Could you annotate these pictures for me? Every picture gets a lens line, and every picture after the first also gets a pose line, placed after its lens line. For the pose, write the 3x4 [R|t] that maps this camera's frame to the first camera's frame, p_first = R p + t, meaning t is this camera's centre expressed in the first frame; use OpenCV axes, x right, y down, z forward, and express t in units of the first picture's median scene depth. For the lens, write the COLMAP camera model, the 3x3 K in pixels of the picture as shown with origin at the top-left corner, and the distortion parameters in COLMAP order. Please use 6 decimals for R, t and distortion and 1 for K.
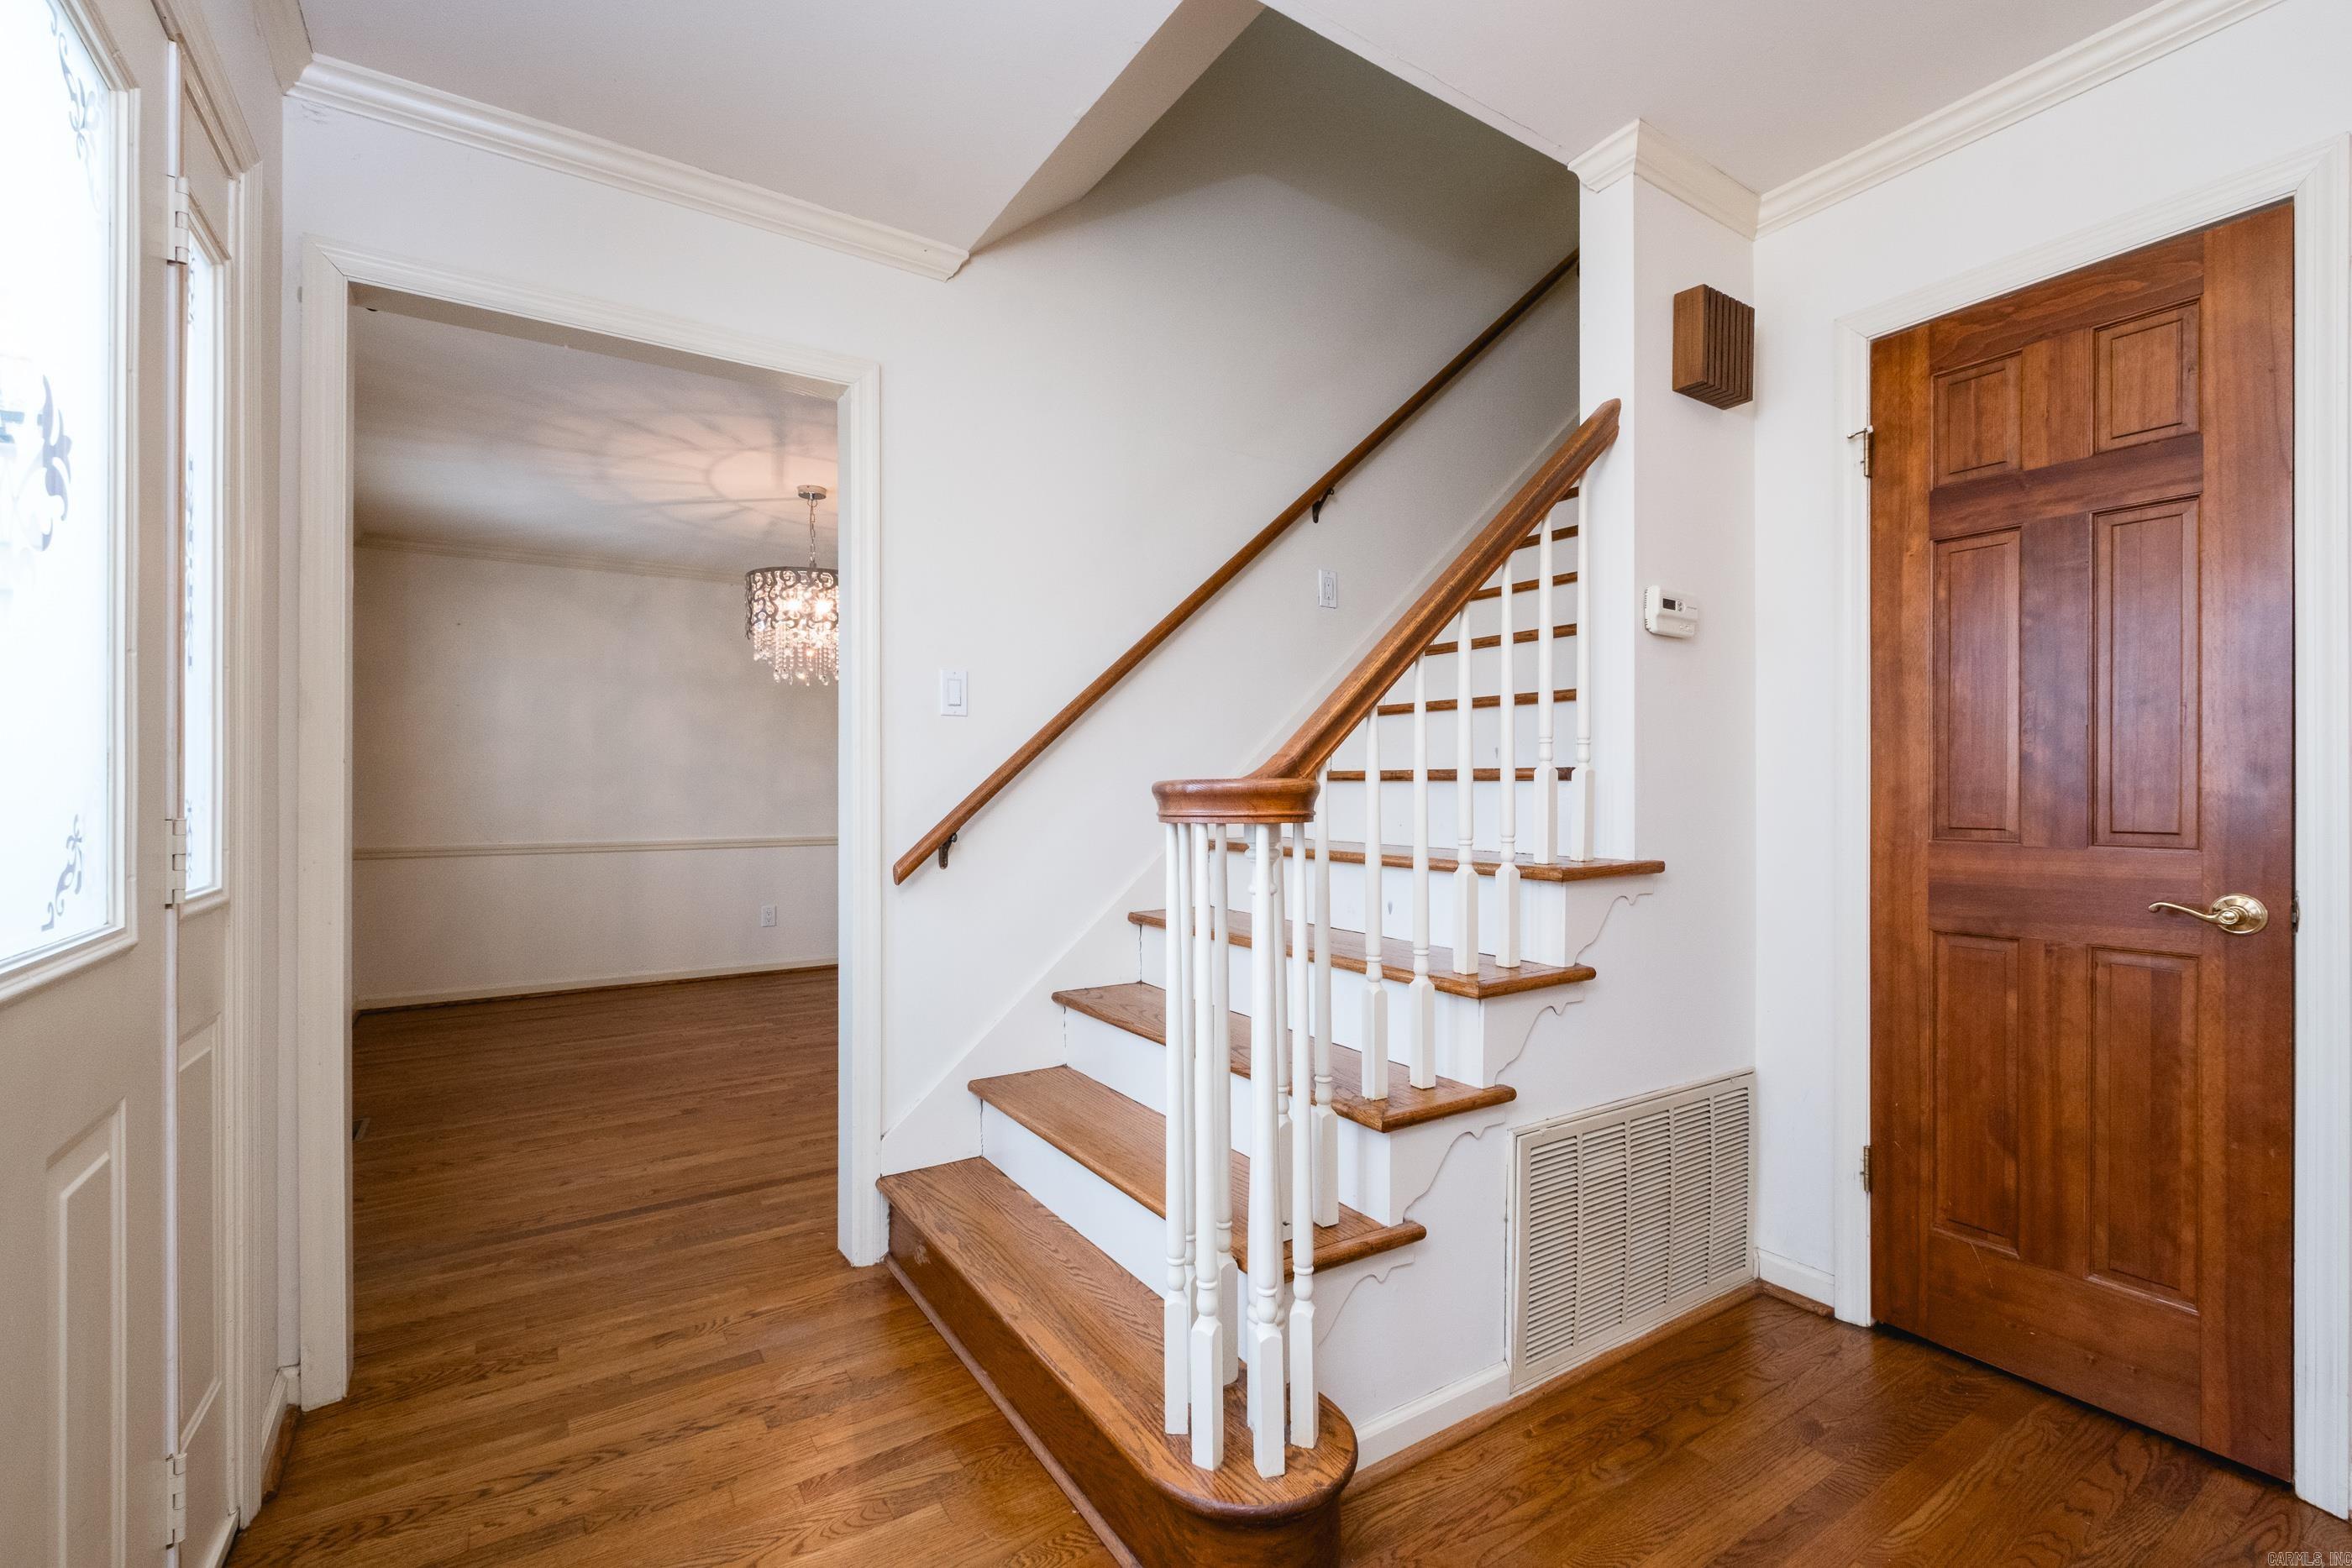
lens RADIAL K [[1017.3, 0, 1179.5], [0, 1017.3, 786.8], [0, 0, 1]] dist [0.007064, -0.002468]
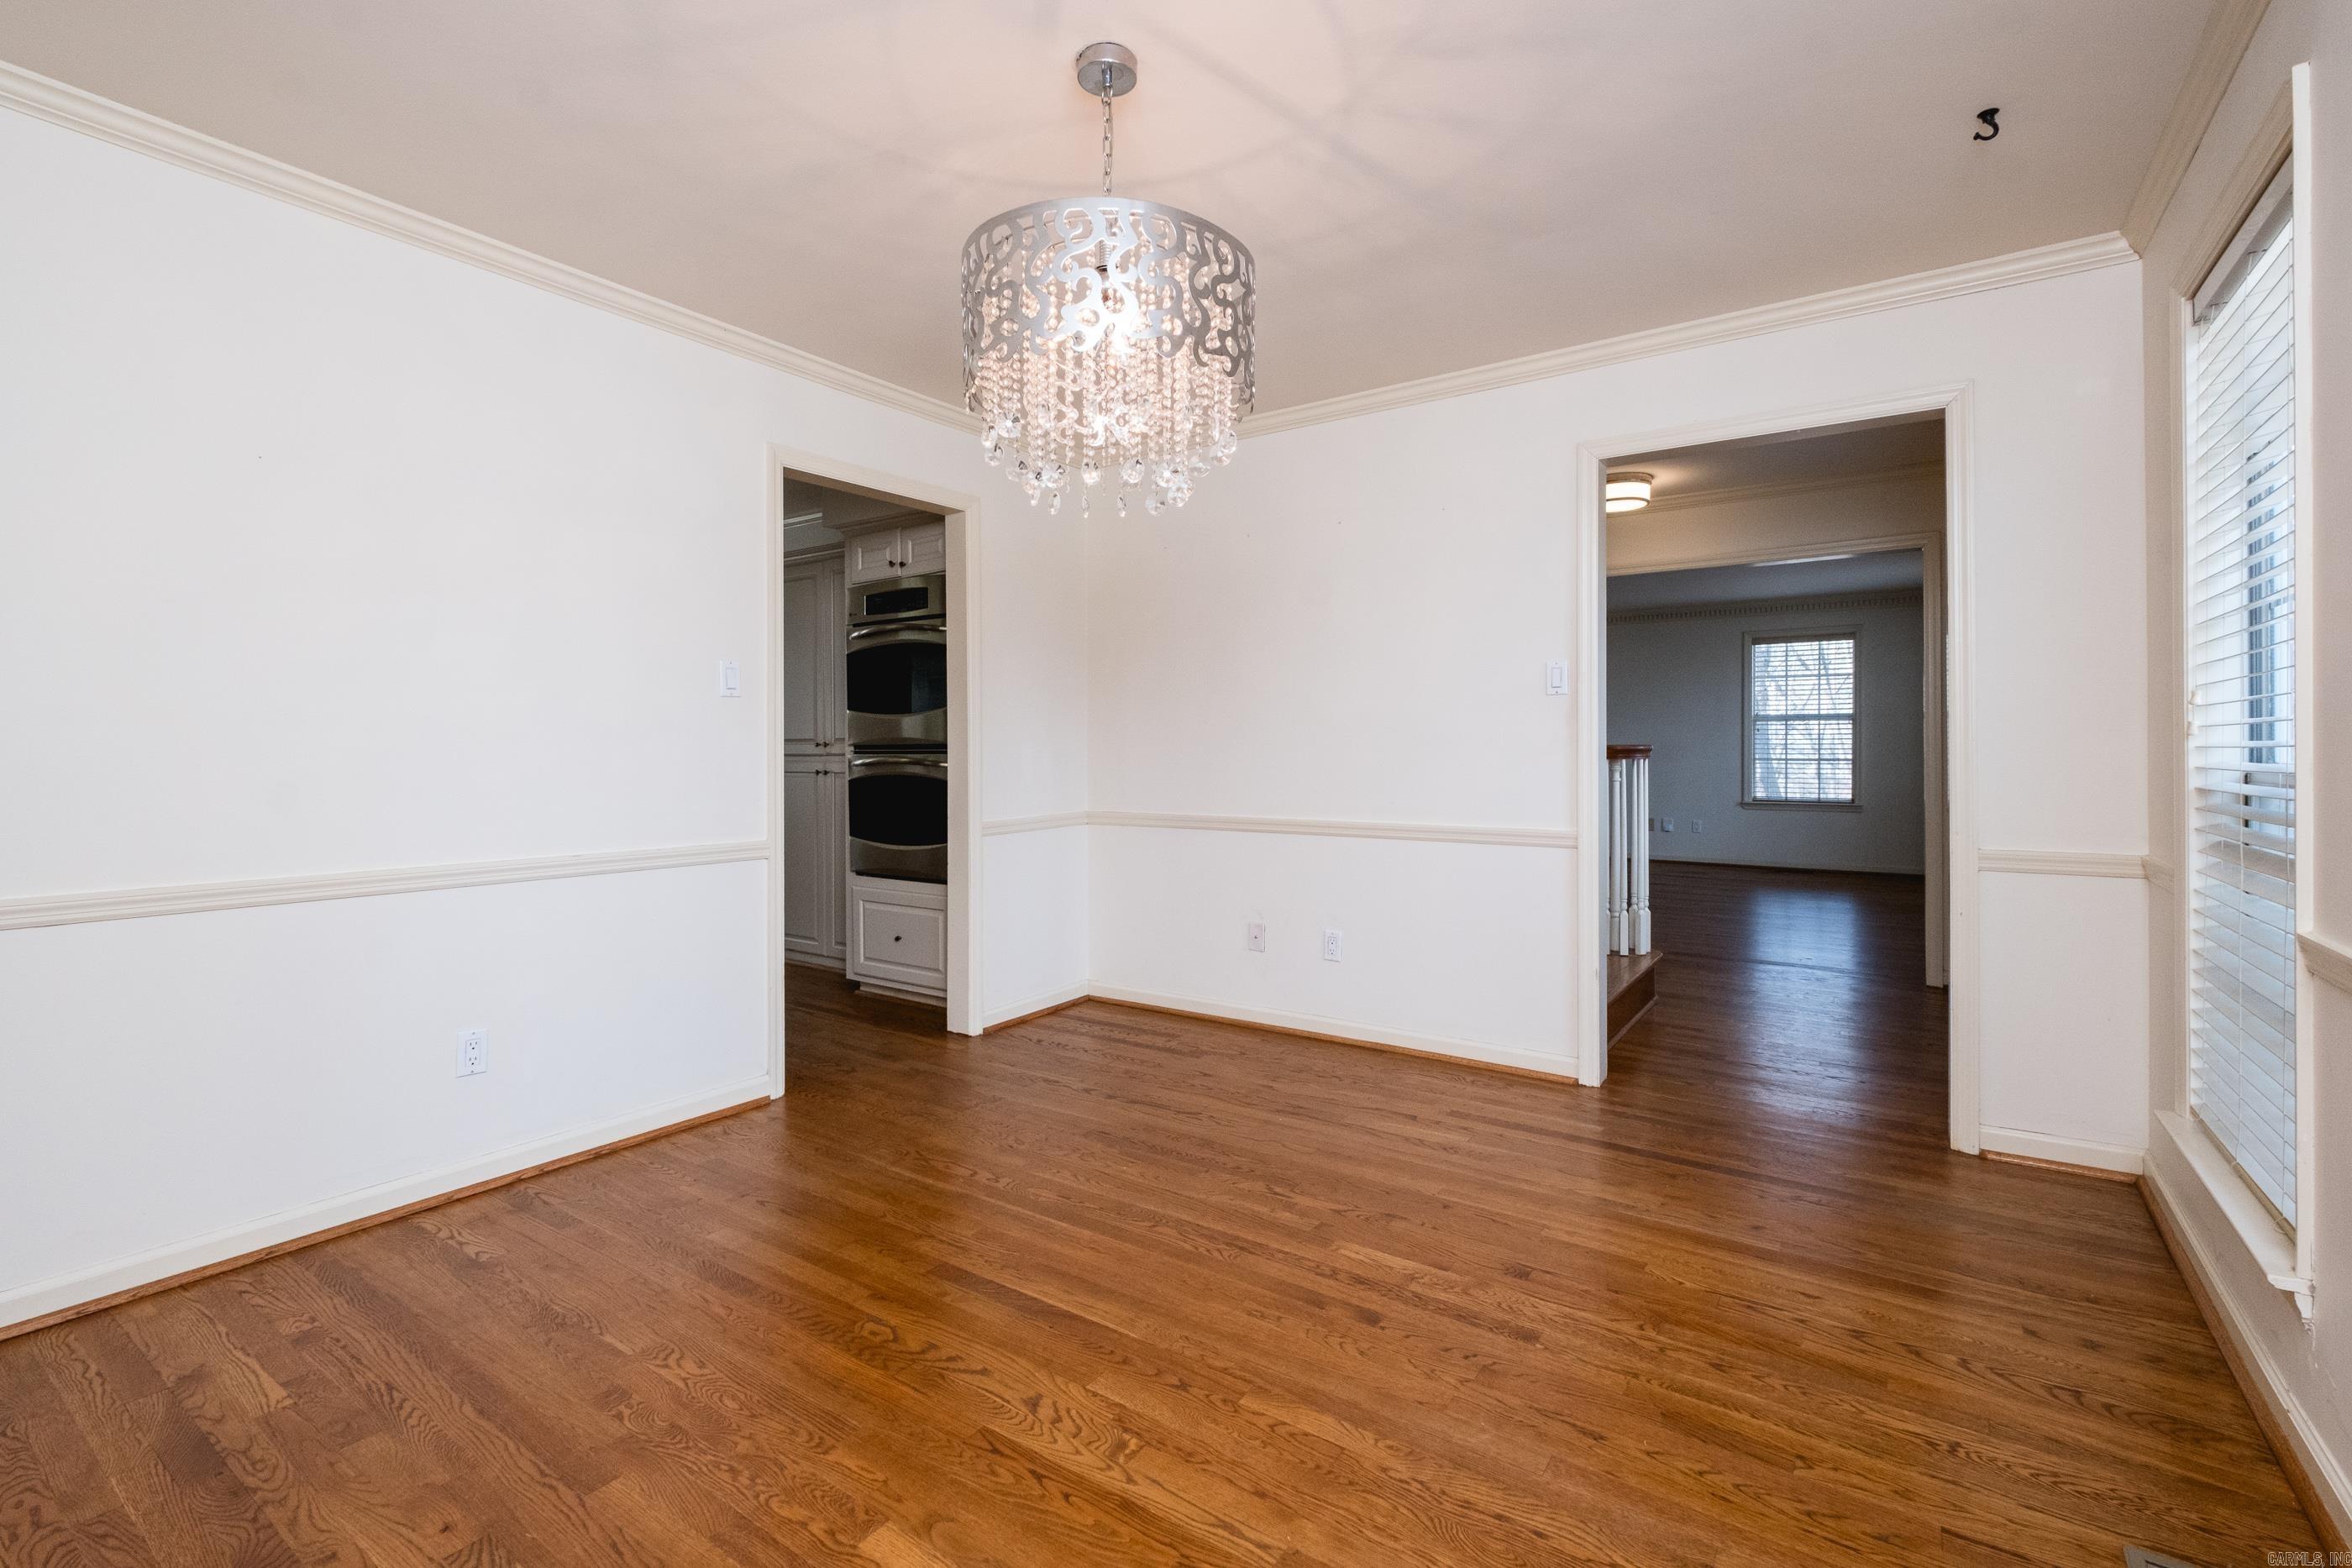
lens RADIAL K [[1017.3, 0, 1175.2], [0, 1017.3, 765.7], [0, 0, 1]] dist [0.007064, -0.002468]
pose [[-0.362071, -0.005193, 0.932136, -0.914610], [-0.005872, 0.999977, 0.003290, 0.009070], [-0.932132, -0.004282, -0.362093, 1.323402]]
